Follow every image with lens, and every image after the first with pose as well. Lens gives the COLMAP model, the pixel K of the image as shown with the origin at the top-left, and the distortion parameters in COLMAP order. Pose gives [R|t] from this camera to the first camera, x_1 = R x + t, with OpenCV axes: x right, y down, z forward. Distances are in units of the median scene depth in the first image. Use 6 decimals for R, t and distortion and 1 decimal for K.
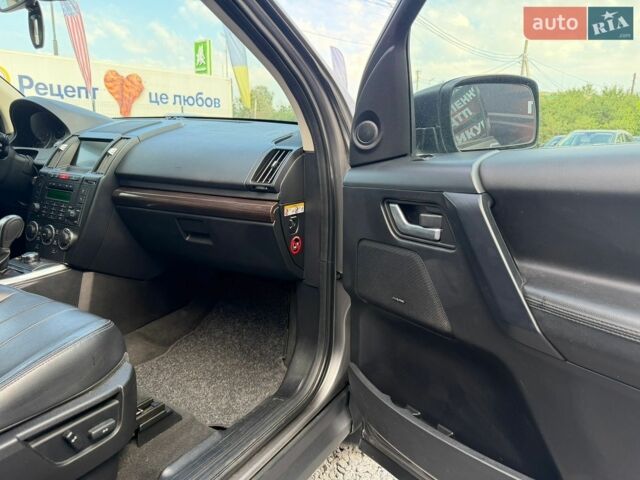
lens RADIAL K [[470.8, 0, 340.4], [0, 470.8, 228.9], [0, 0, 1]] dist [0.005033, -0.018933]
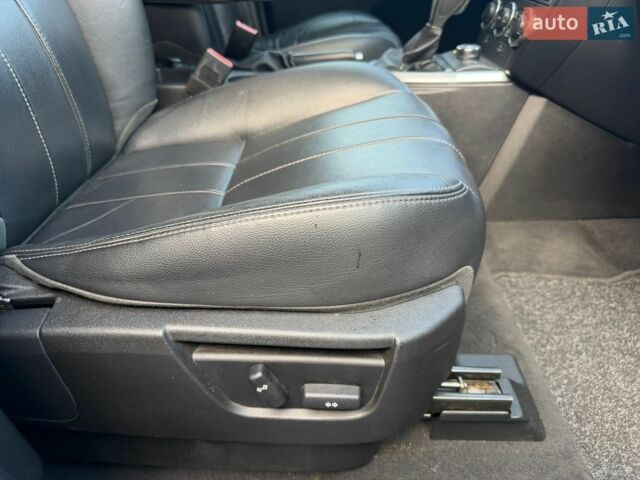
lens RADIAL K [[470.8, 0, 318.6], [0, 470.8, 241.5], [0, 0, 1]] dist [0.005033, -0.018933]
pose [[0.464128, 0.450253, -0.762795, -0.140026], [-0.182708, 0.891314, 0.414943, 0.060853], [0.866720, -0.053218, 0.495949, 0.475689]]
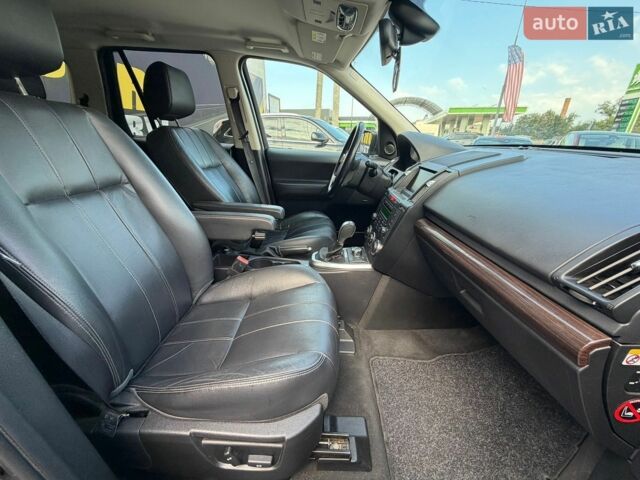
lens RADIAL K [[257.1, 0, 317.0], [0, 257.1, 237.8], [0, 0, 1]] dist [0.004935, -0.000268]
pose [[0.449580, 0.306753, -0.838917, -0.064831], [-0.183974, 0.950846, 0.249088, -0.148048], [0.874089, 0.042354, 0.483916, 0.499684]]
